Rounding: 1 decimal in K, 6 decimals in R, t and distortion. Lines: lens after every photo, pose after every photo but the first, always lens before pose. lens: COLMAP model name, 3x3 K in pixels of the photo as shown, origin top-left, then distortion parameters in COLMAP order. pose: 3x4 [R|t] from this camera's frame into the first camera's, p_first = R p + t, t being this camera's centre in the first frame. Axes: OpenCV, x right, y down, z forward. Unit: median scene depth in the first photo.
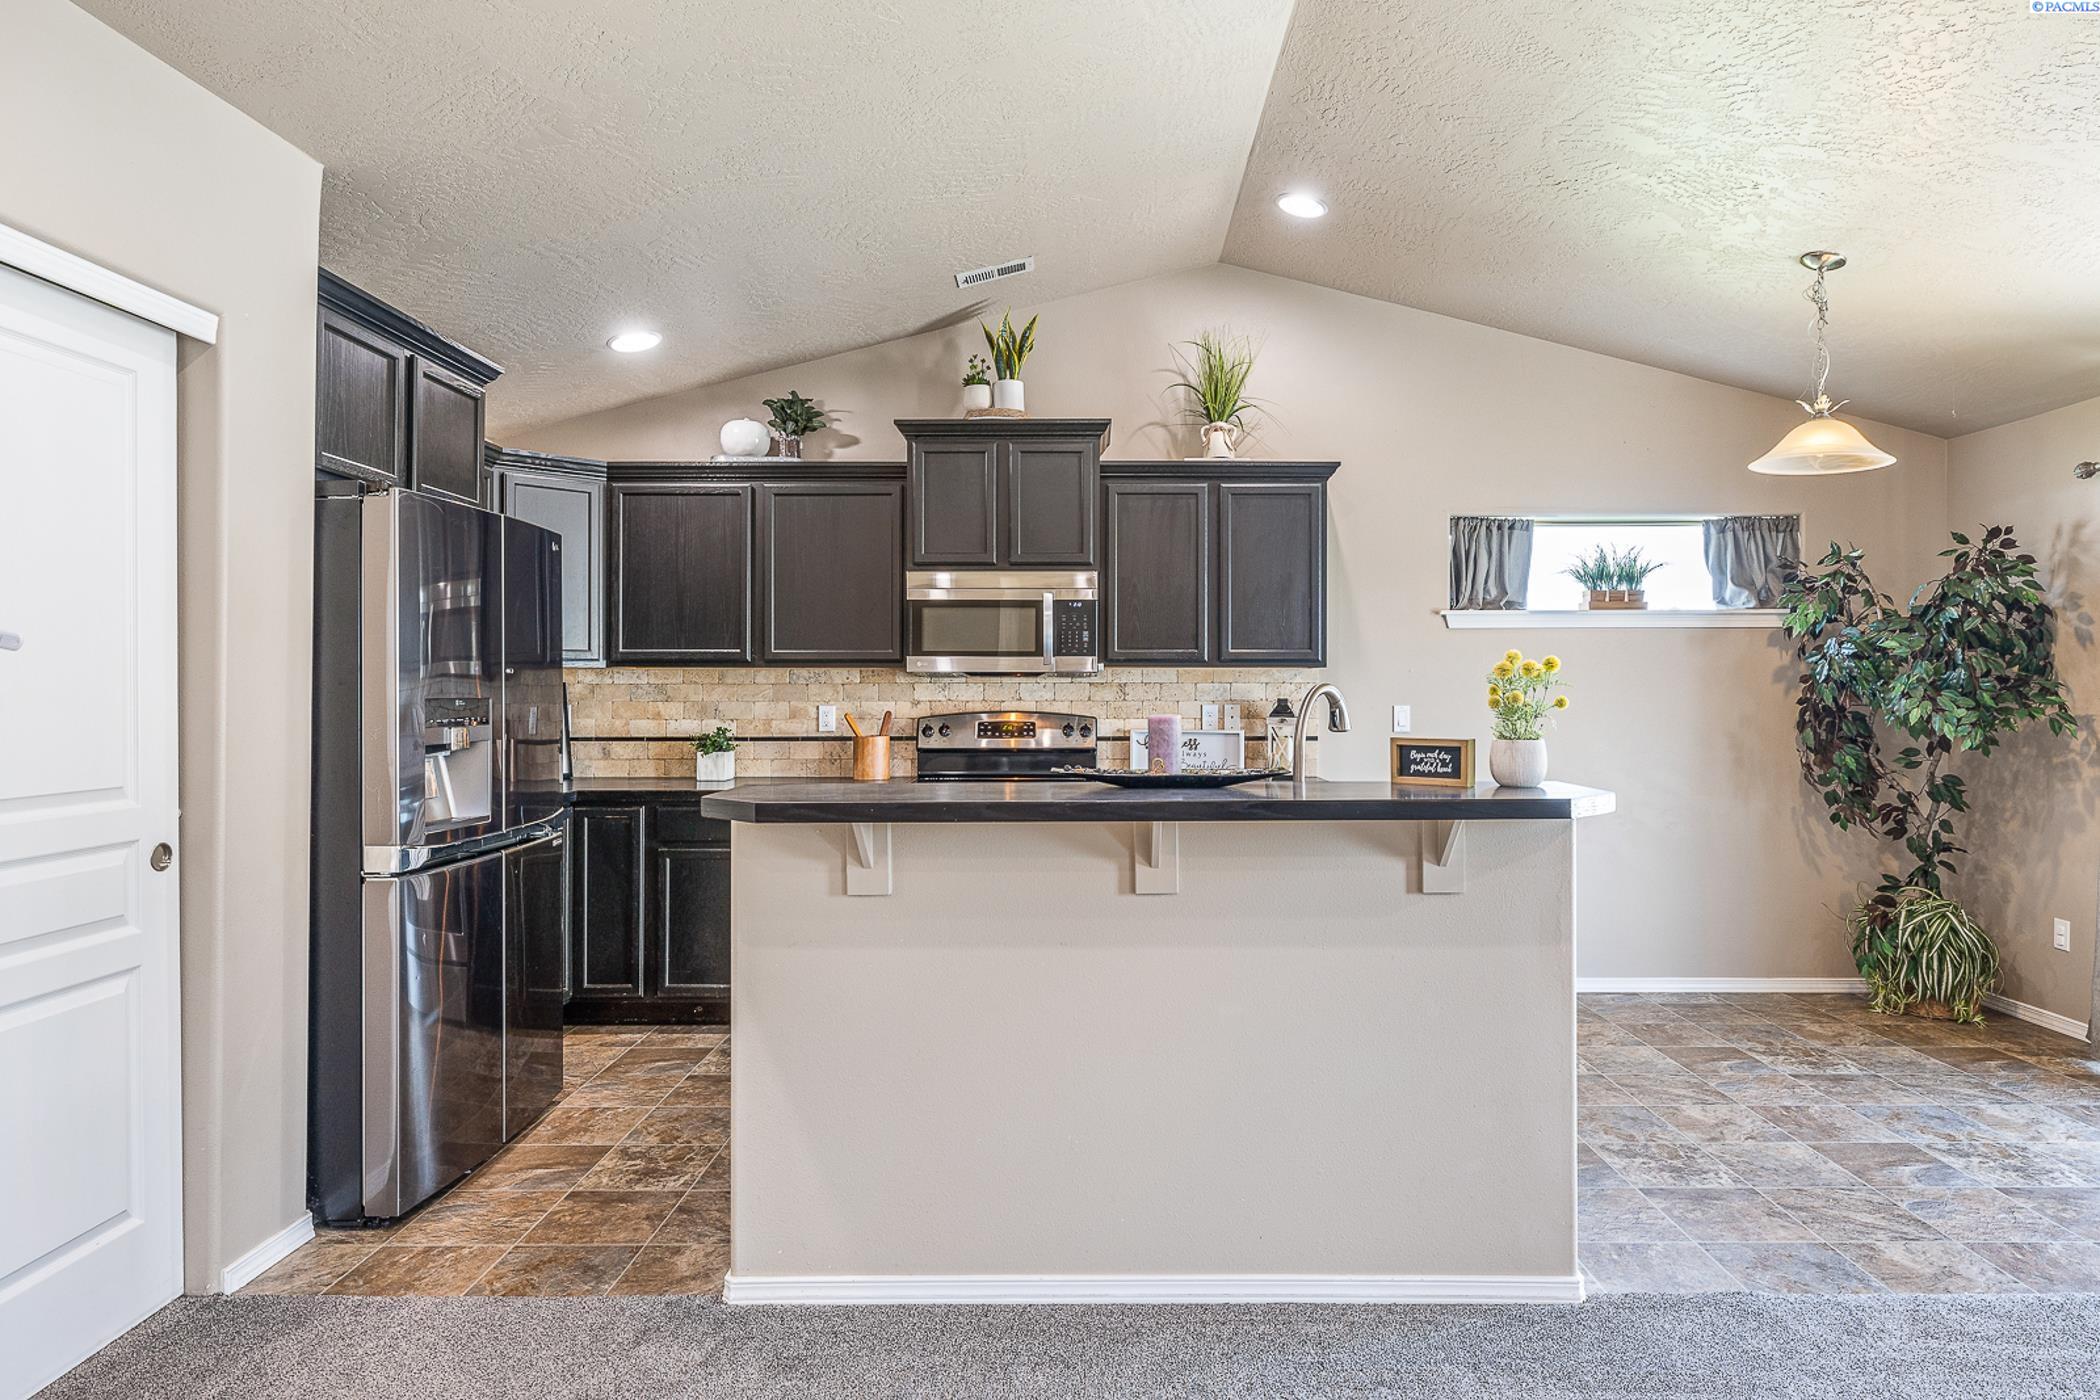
lens RADIAL K [[1201.2, 0, 1087.6], [0, 1201.2, 691.6], [0, 0, 1]] dist [0.004176, -0.000365]
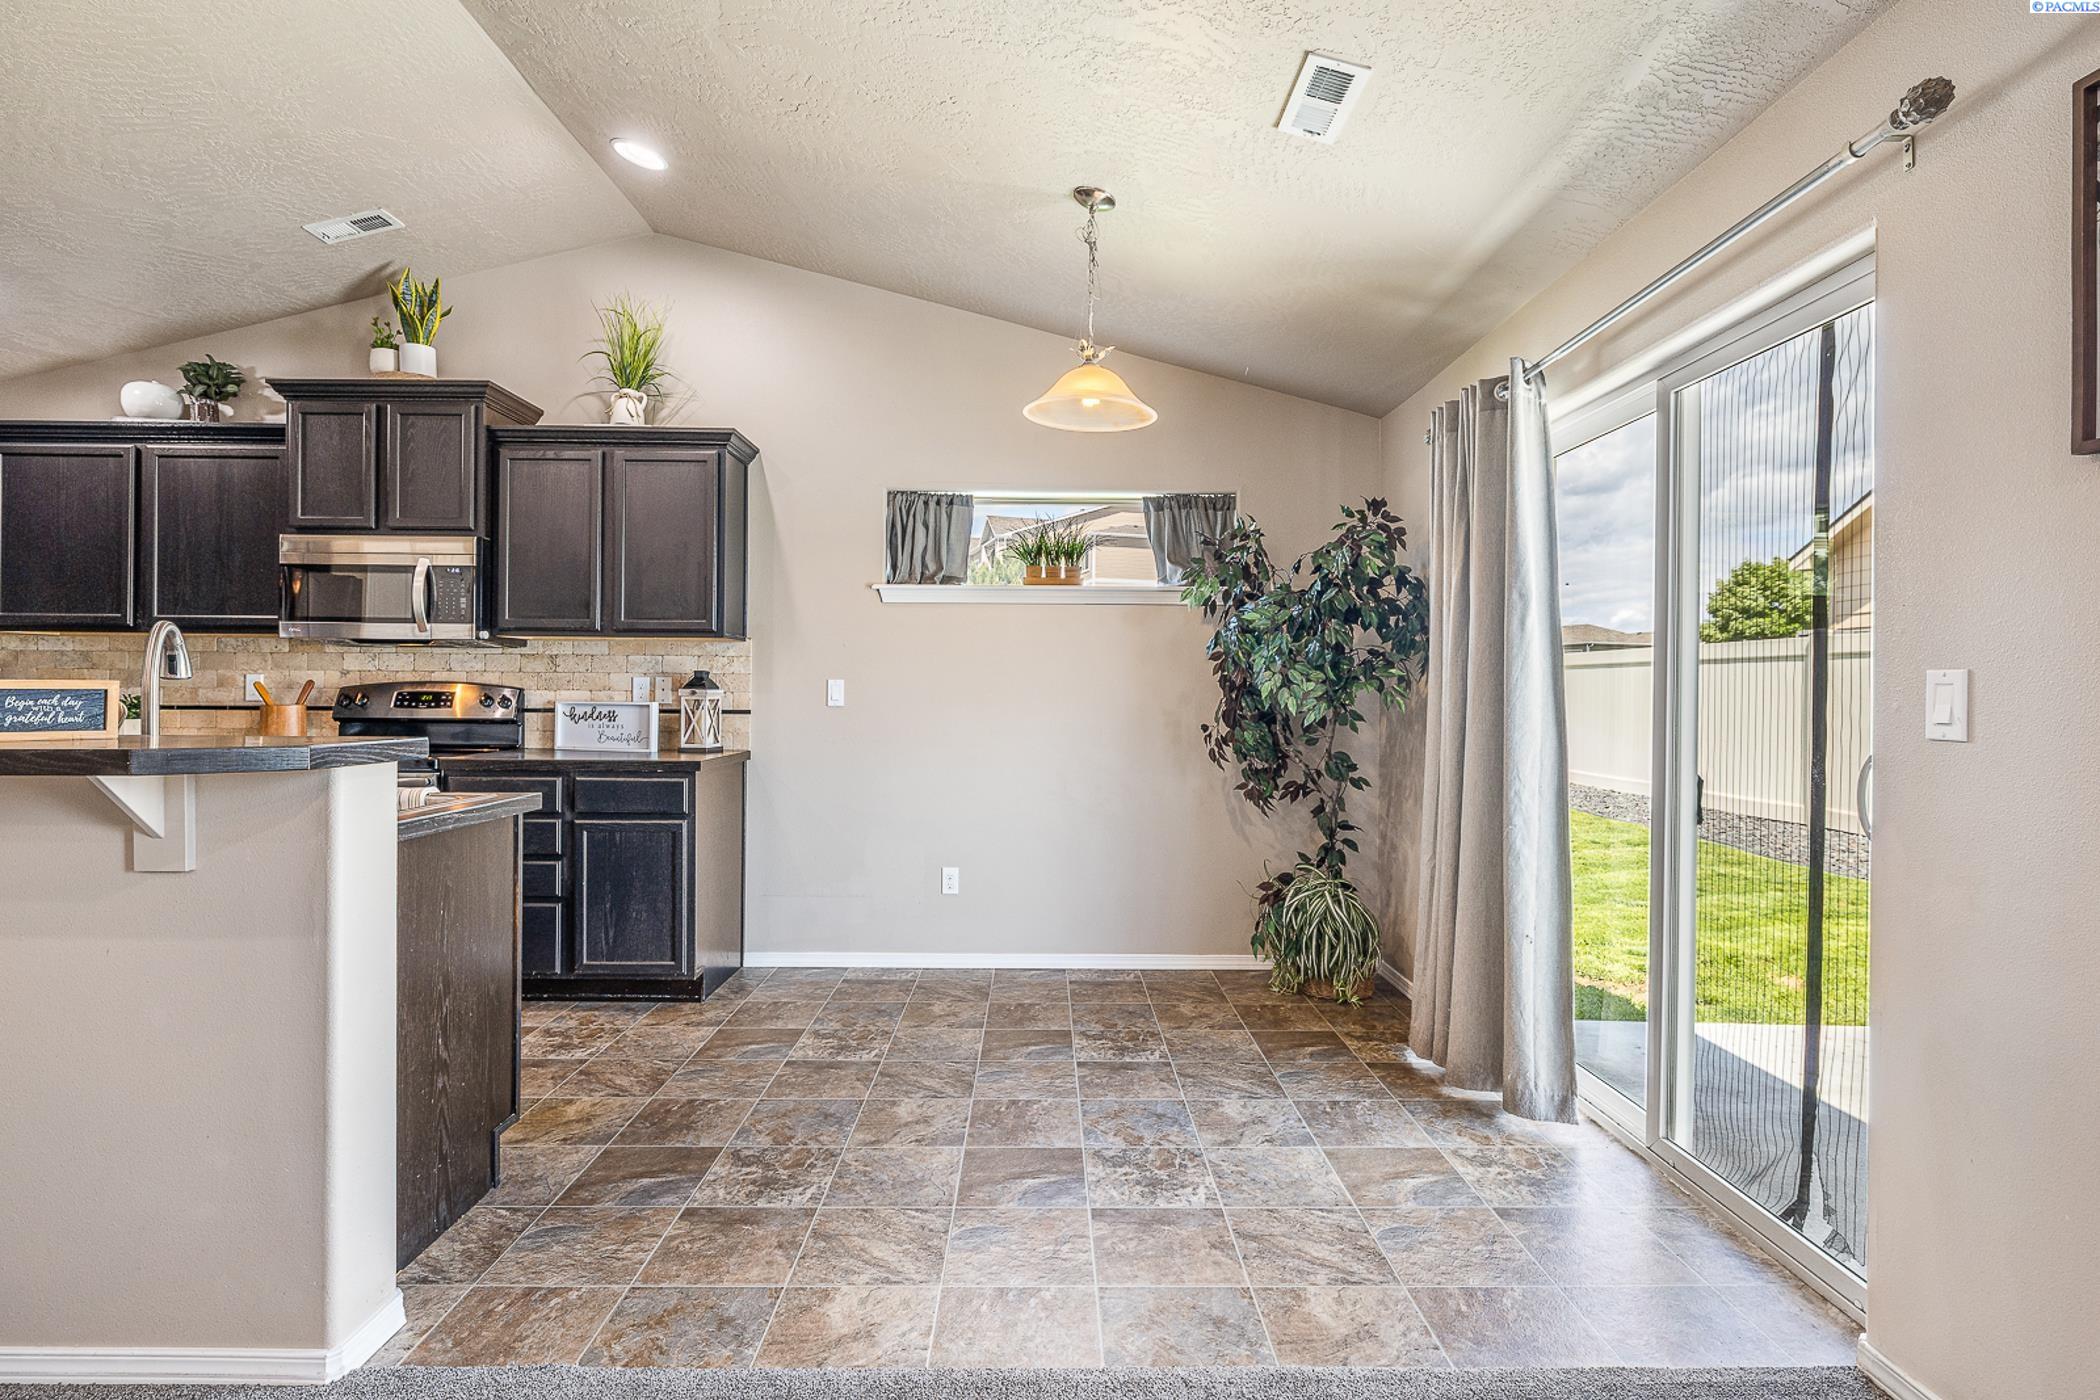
lens RADIAL K [[1015.4, 0, 1050.0], [0, 1015.4, 700.0], [0, 0, 1]] dist [-0.000302, -0.000397]
pose [[0.999923, 0.008872, 0.008652, 0.450841], [-0.008956, 0.999912, 0.009782, 0.019470], [-0.008565, -0.009859, 0.999915, 0.162557]]
